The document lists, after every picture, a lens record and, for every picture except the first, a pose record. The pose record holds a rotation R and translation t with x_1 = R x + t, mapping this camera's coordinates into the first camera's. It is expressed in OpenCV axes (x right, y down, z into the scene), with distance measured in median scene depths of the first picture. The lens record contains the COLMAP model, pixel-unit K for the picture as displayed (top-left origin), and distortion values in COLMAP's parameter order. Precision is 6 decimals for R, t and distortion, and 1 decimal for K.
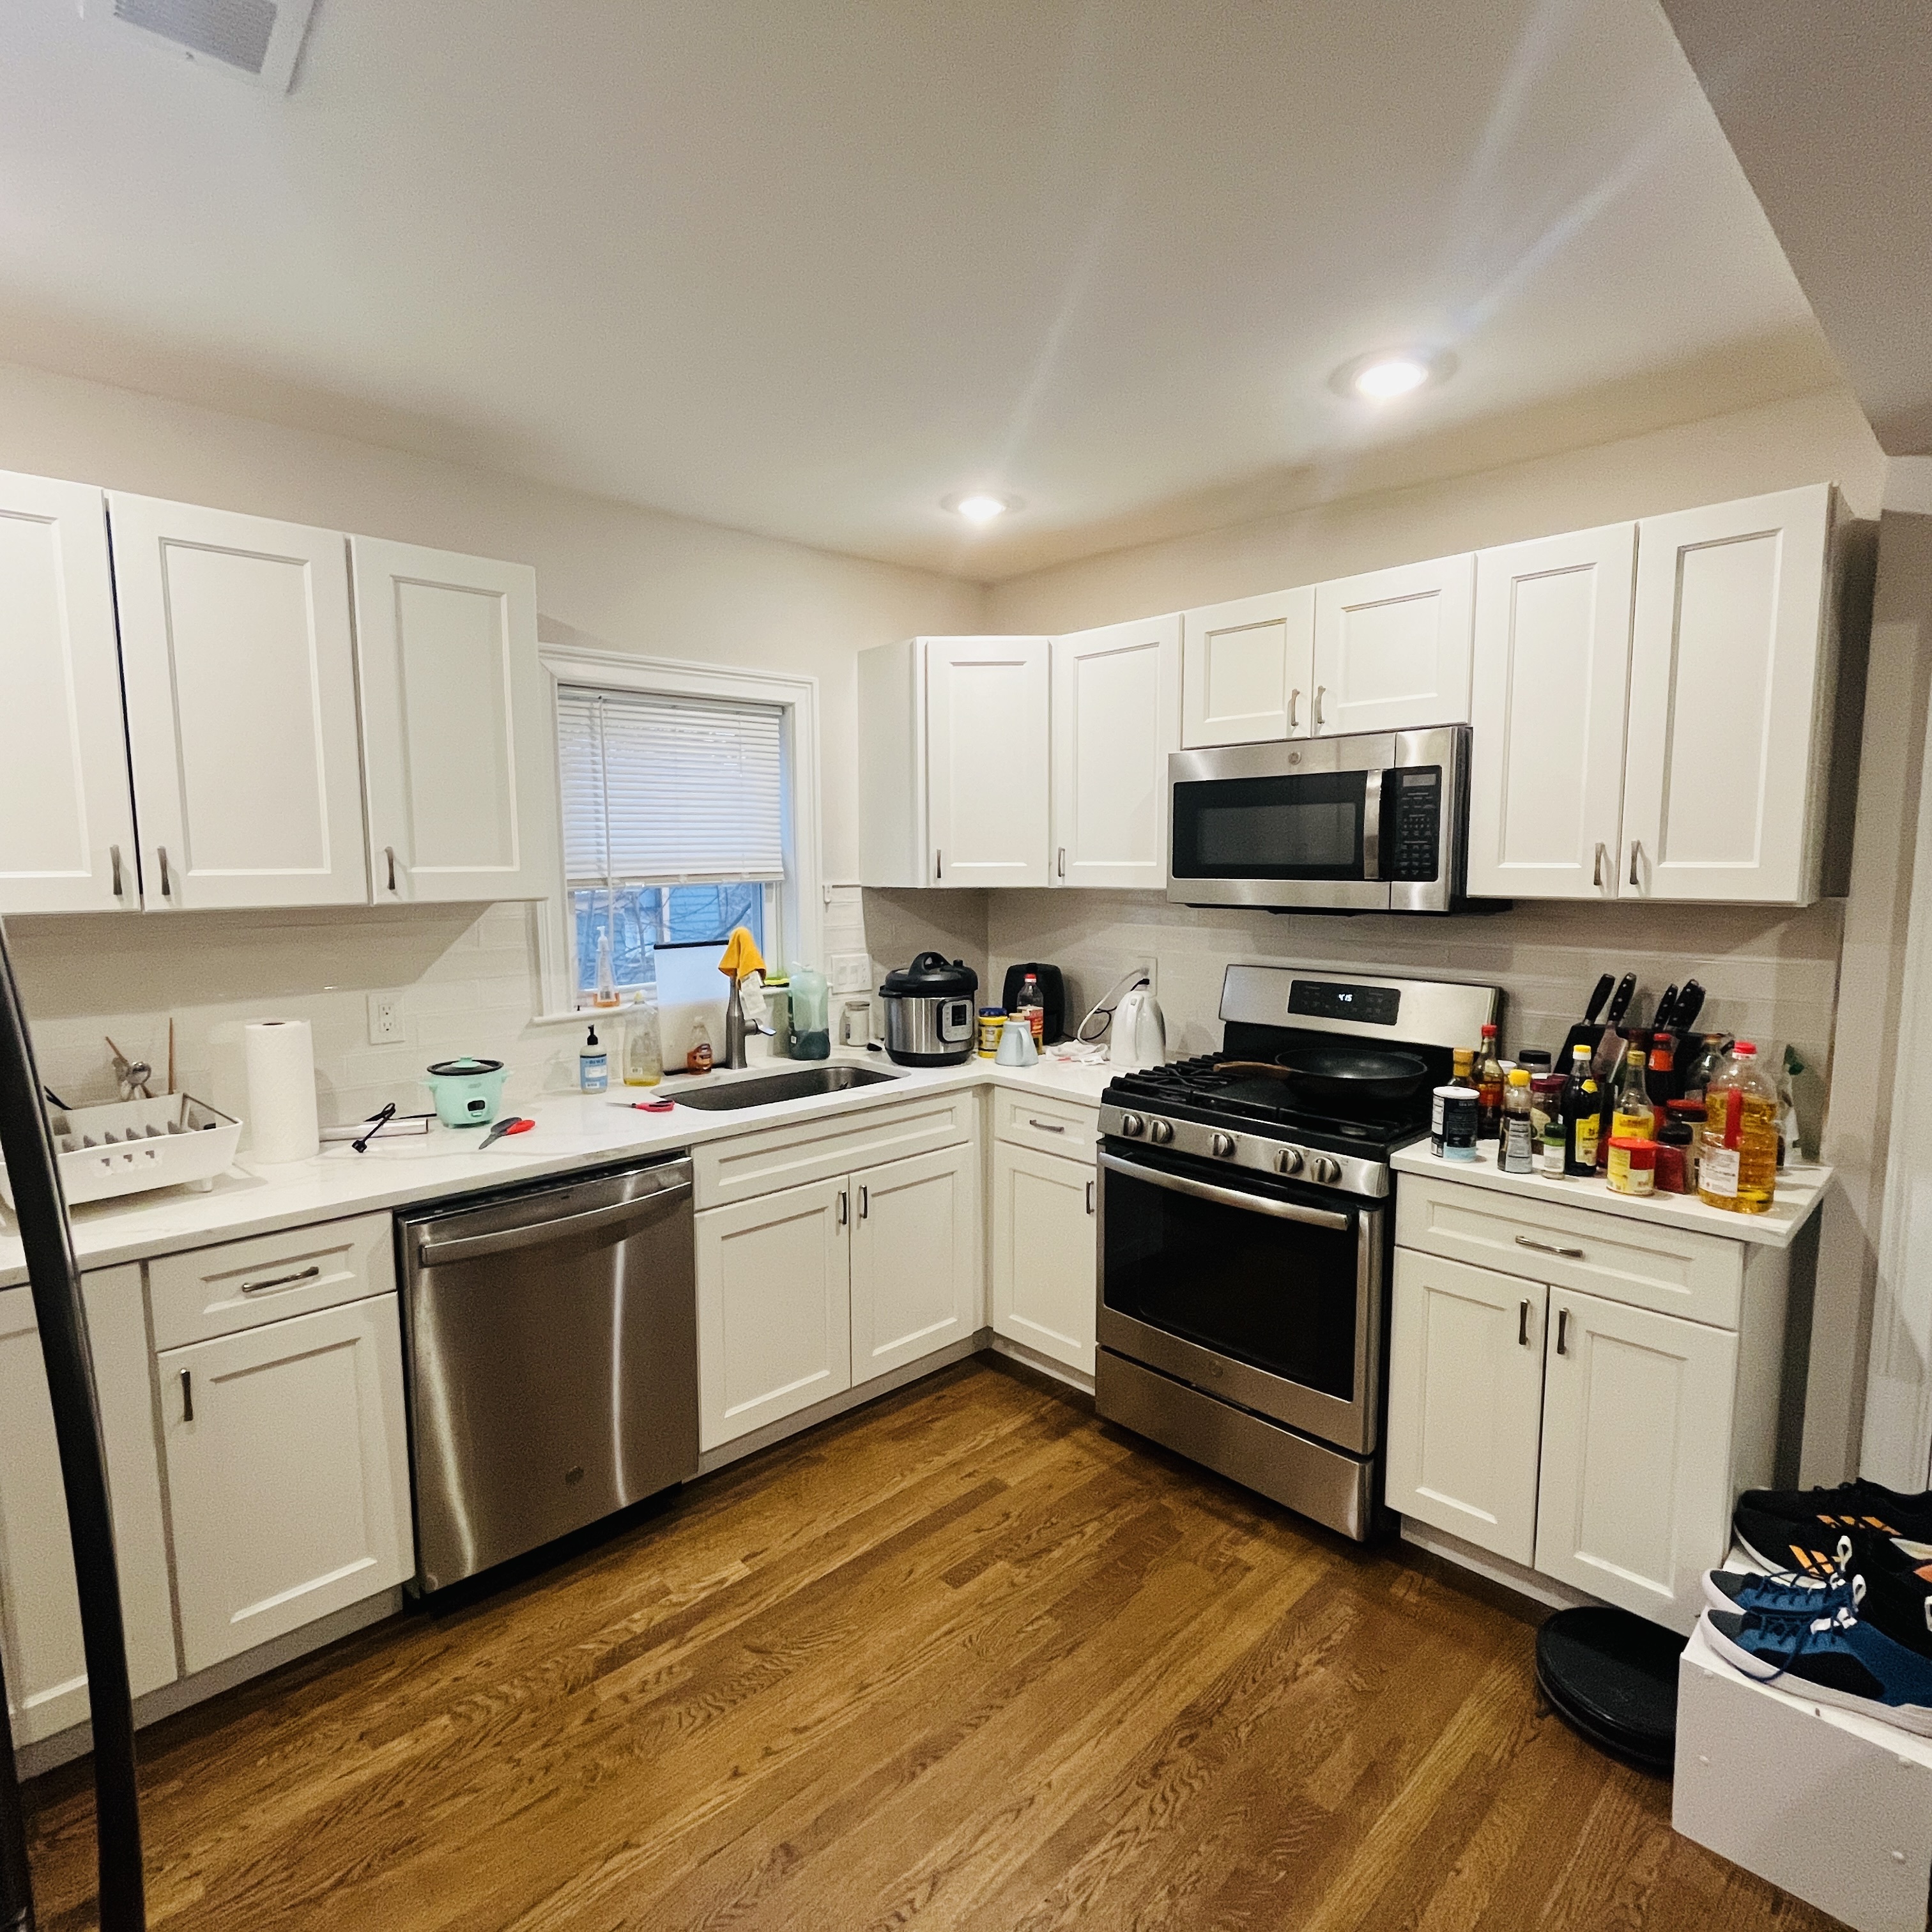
lens RADIAL K [[1051.5, 0, 964.1], [0, 1051.5, 968.4], [0, 0, 1]] dist [-0.013194, 0.003736]
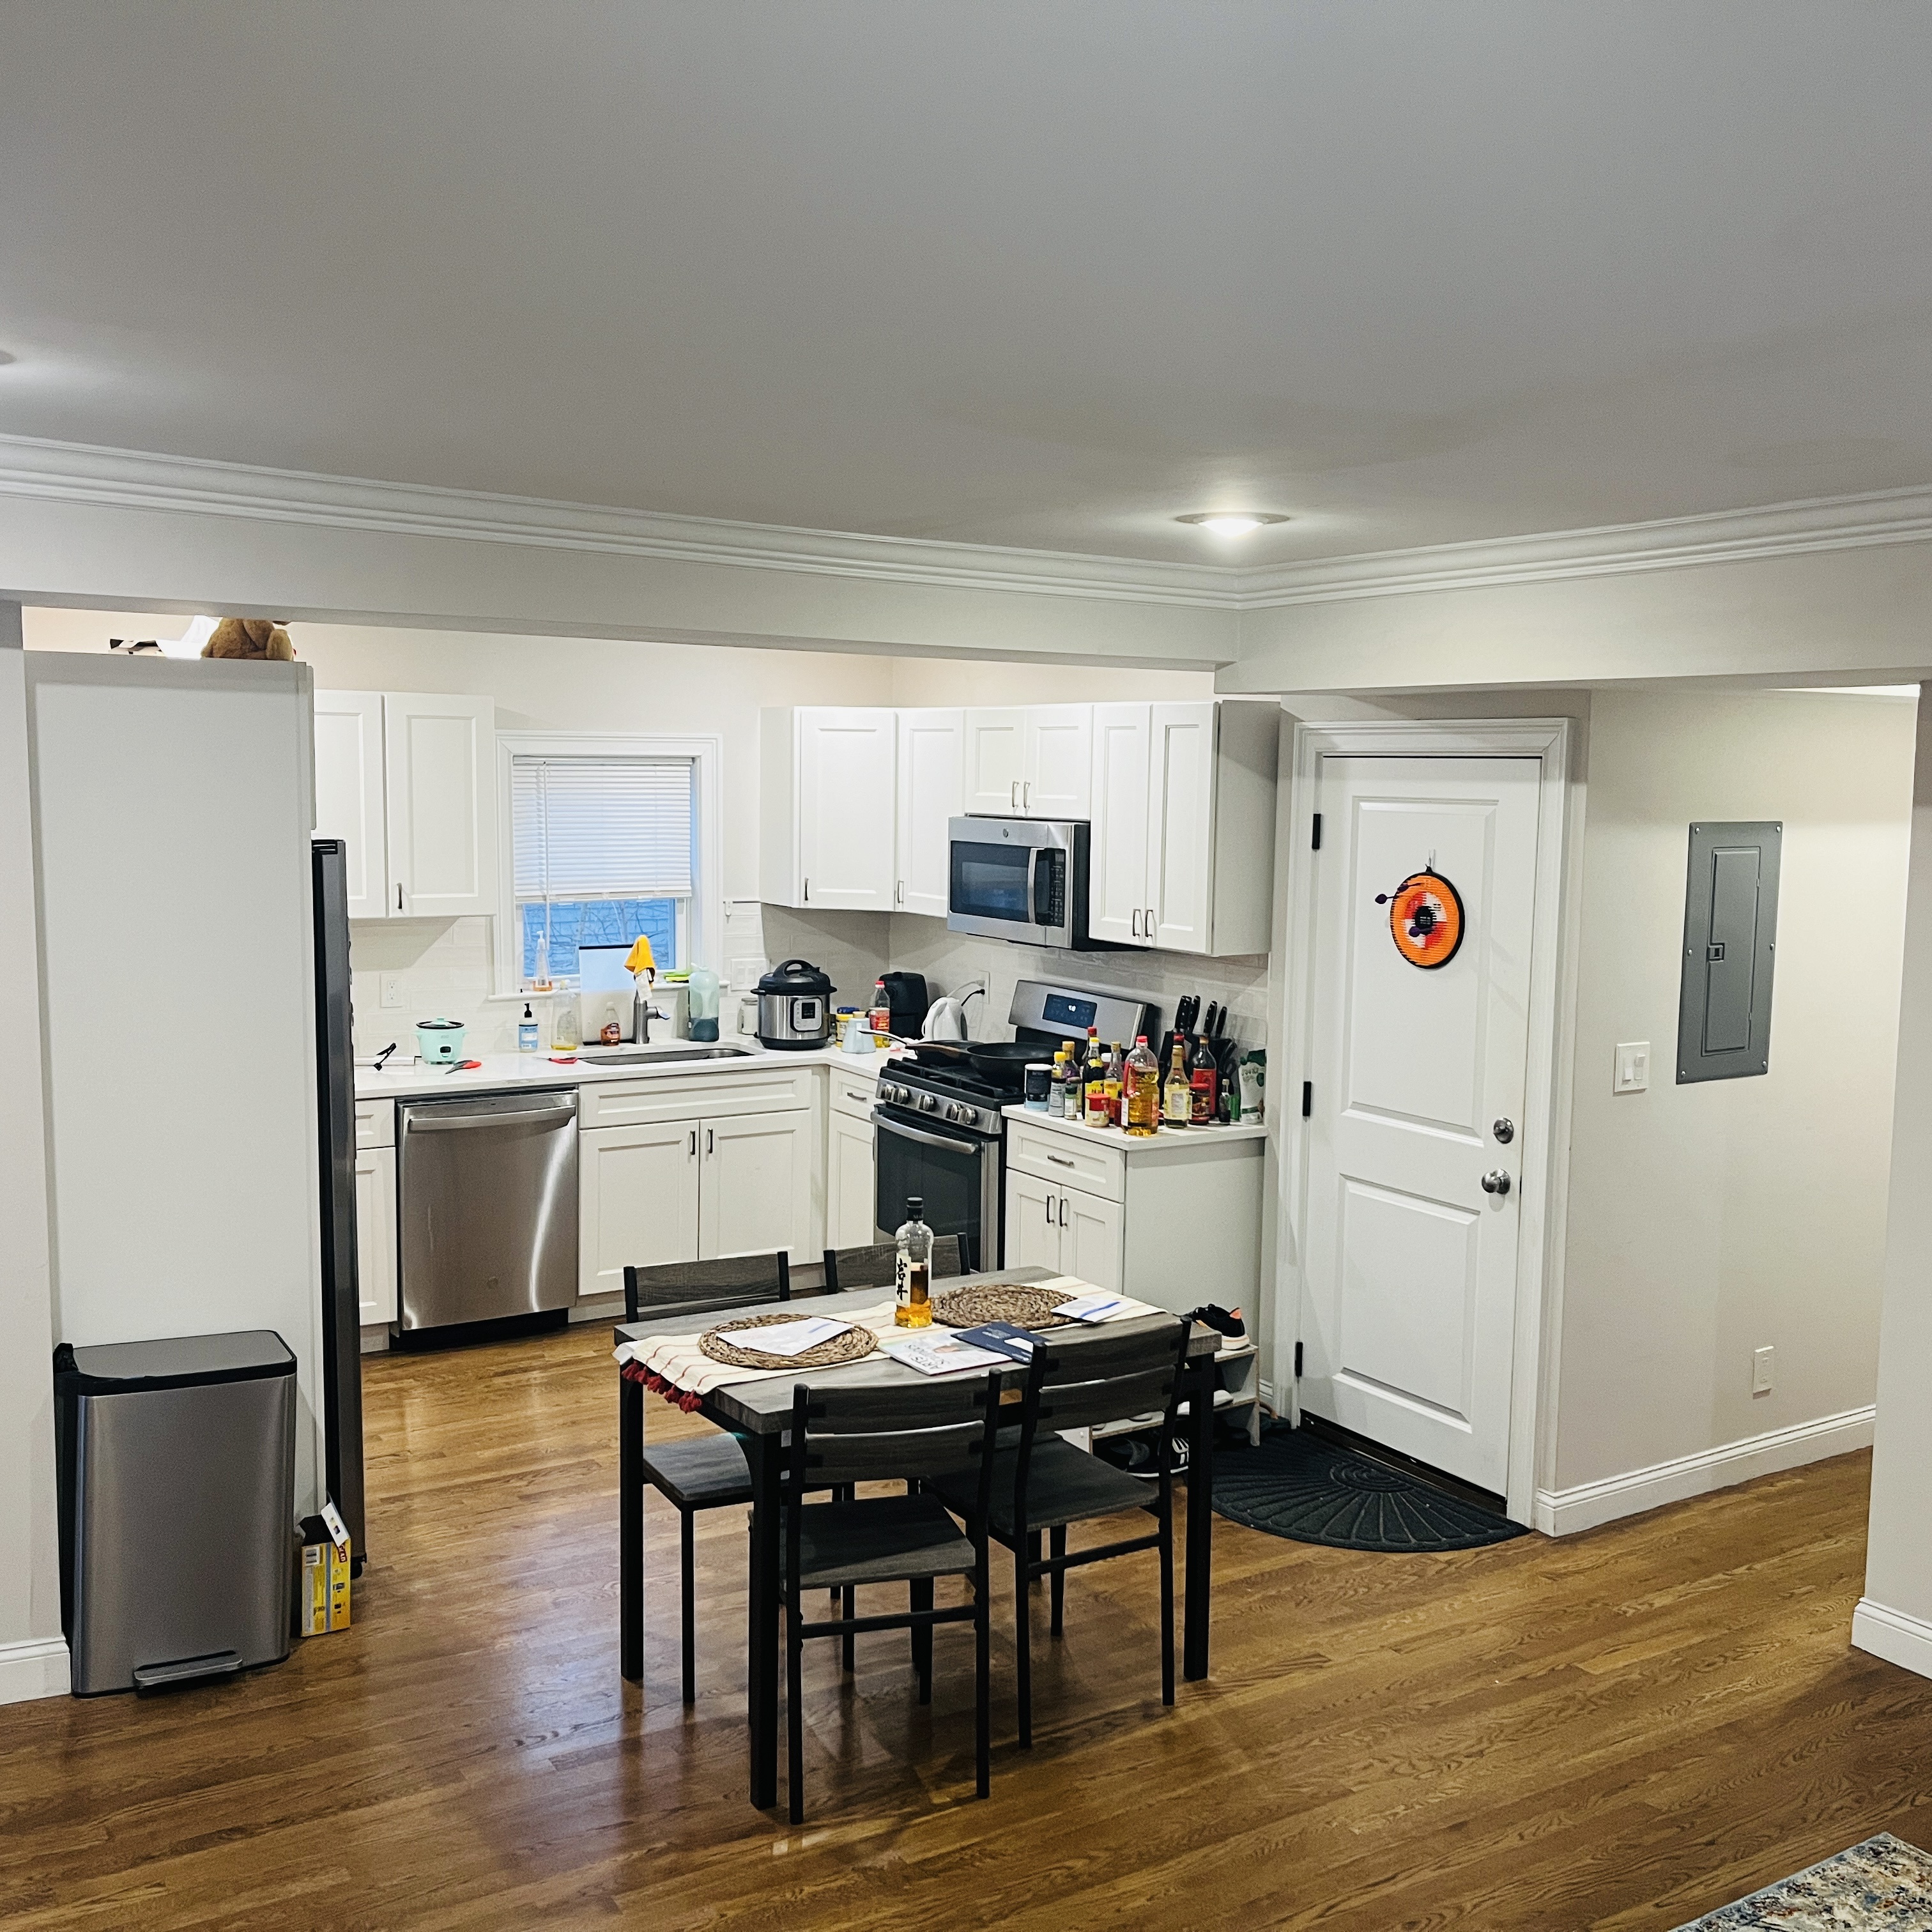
lens RADIAL K [[1908.4, 0, 965.9], [0, 1908.4, 996.9], [0, 0, 1]] dist [0.066552, 0.000000]
pose [[0.980870, 0.044506, -0.189506, 0.683865], [-0.042011, 0.998970, 0.017161, -0.021565], [0.190075, -0.008871, 0.981730, -1.358573]]
